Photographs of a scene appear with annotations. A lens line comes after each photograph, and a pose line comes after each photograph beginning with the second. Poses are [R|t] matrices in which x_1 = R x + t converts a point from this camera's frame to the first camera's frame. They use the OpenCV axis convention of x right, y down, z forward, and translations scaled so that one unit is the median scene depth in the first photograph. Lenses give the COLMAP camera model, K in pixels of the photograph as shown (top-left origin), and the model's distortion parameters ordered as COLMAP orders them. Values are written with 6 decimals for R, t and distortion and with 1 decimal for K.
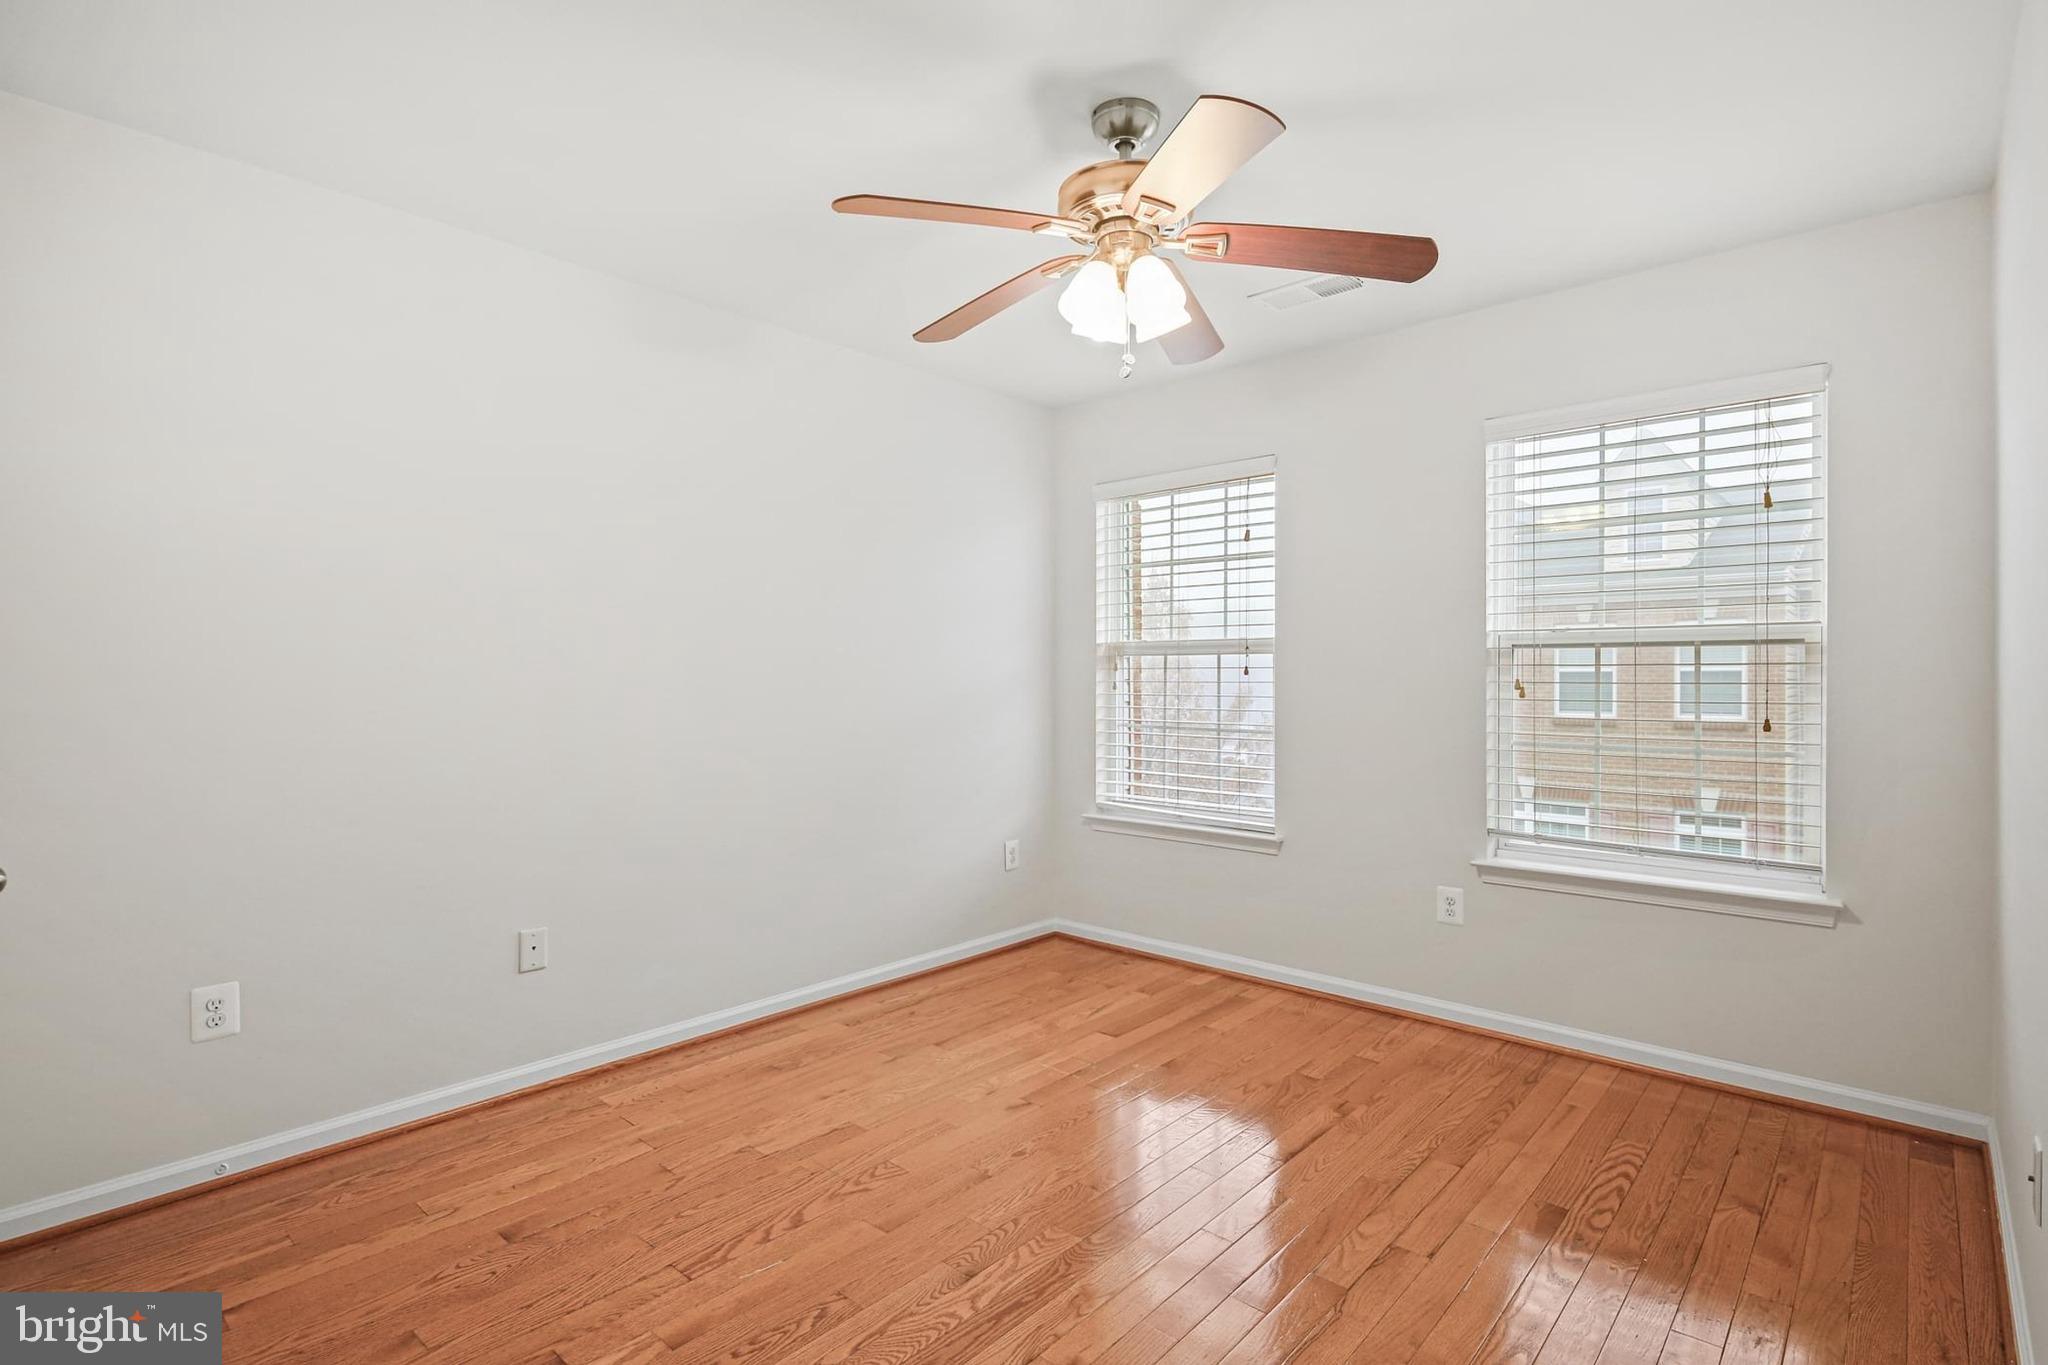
lens RADIAL K [[992.9, 0, 1032.8], [0, 992.9, 669.6], [0, 0, 1]] dist [0.003470, -0.000450]
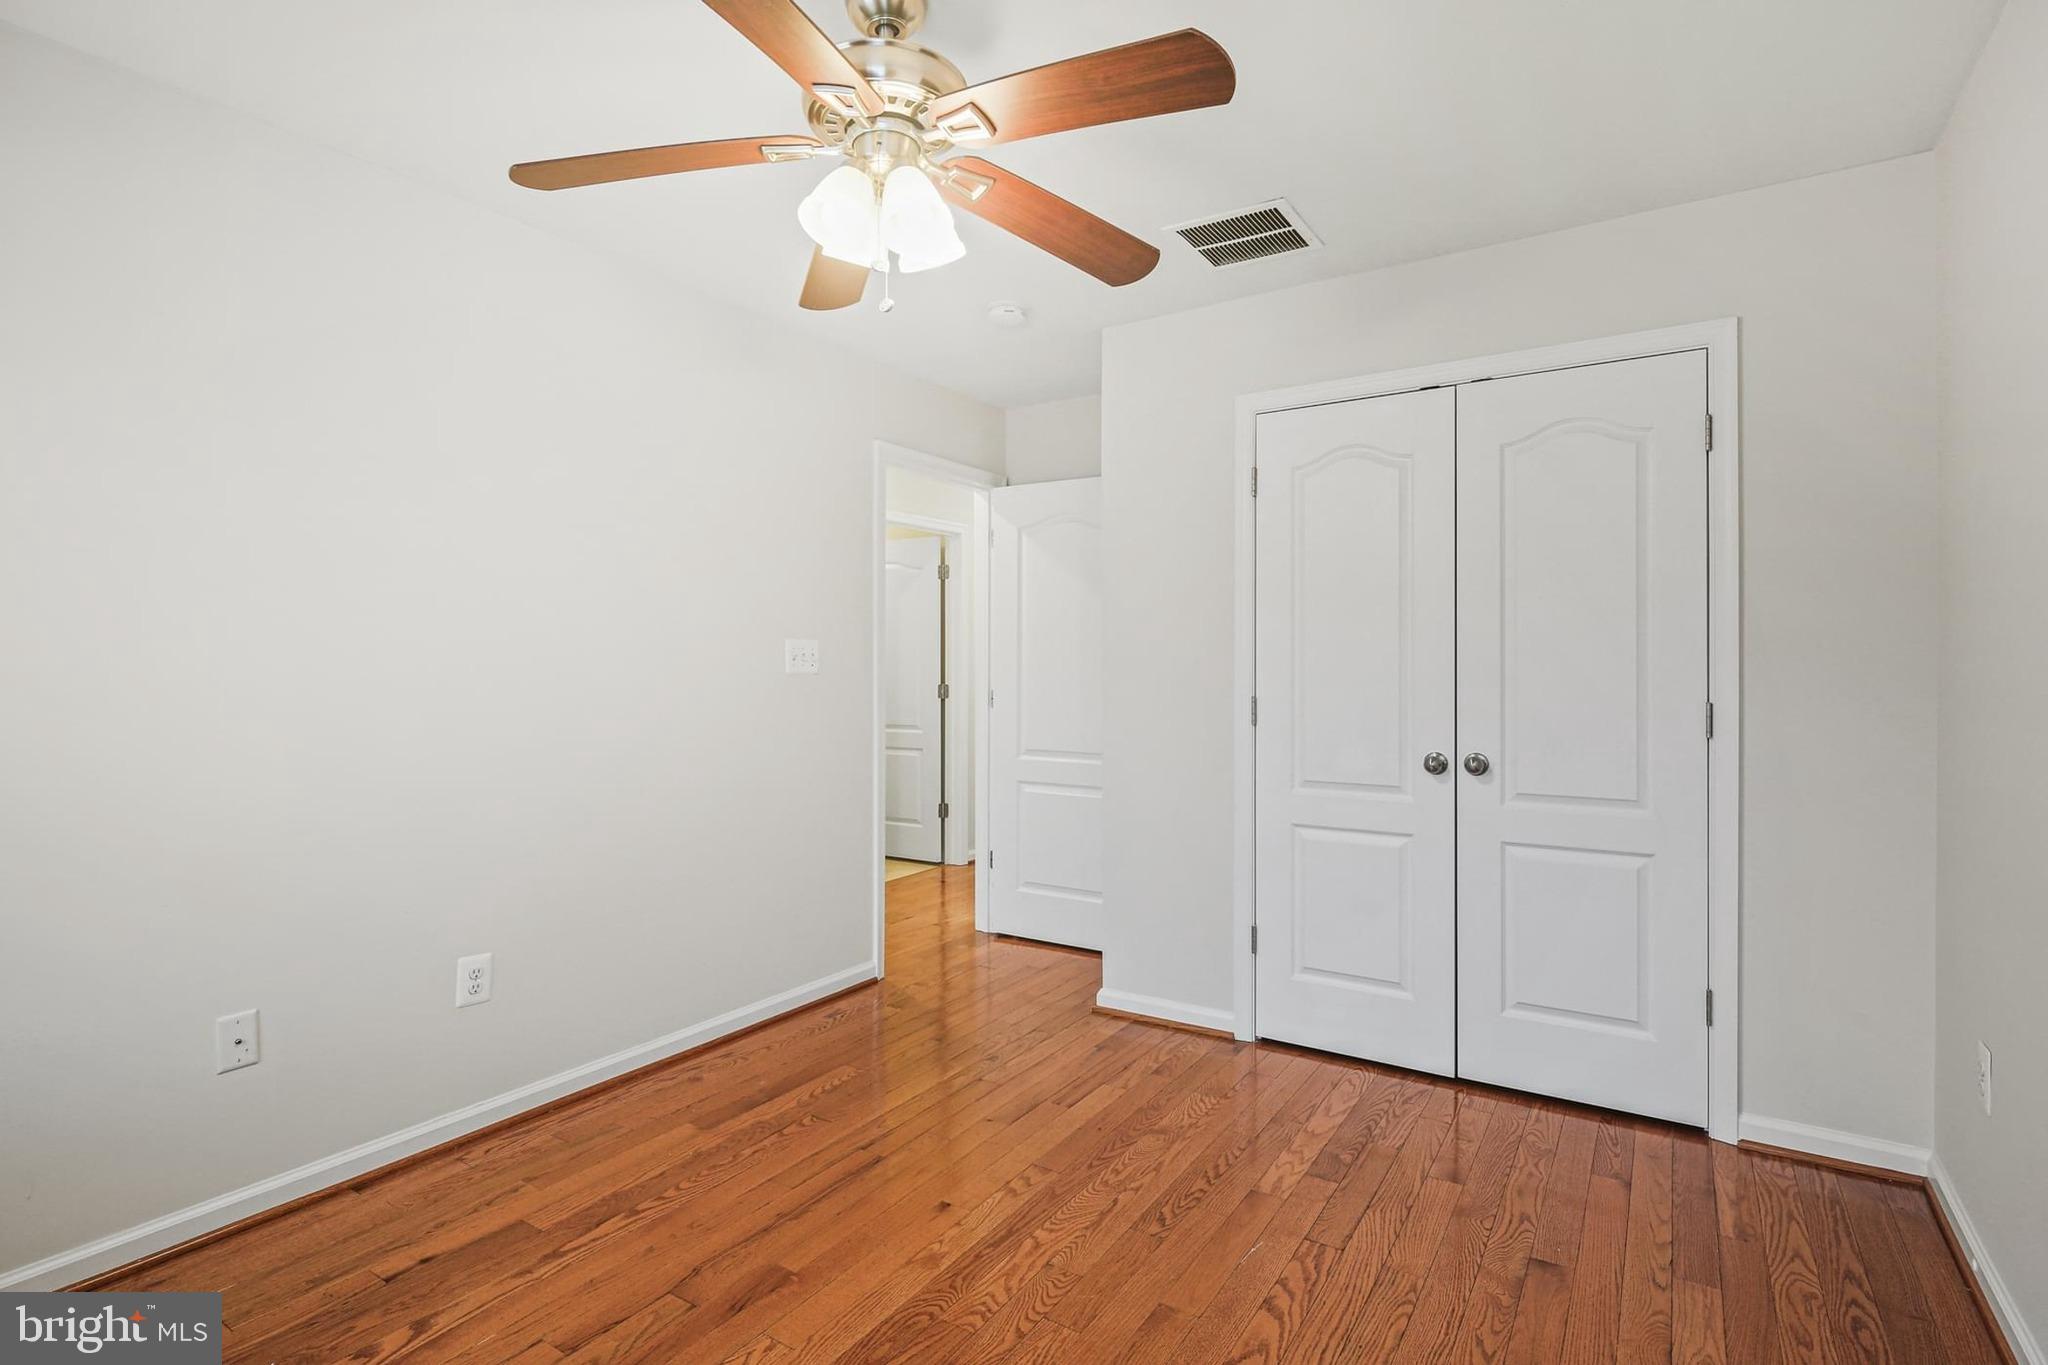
lens RADIAL K [[996.5, 0, 1033.0], [0, 996.5, 662.1], [0, 0, 1]] dist [0.013595, -0.008818]
pose [[-0.987655, -0.004154, -0.156587, 0.113209], [-0.001785, 0.999882, -0.015267, 0.010971], [0.156632, -0.014799, -0.987546, 1.980071]]
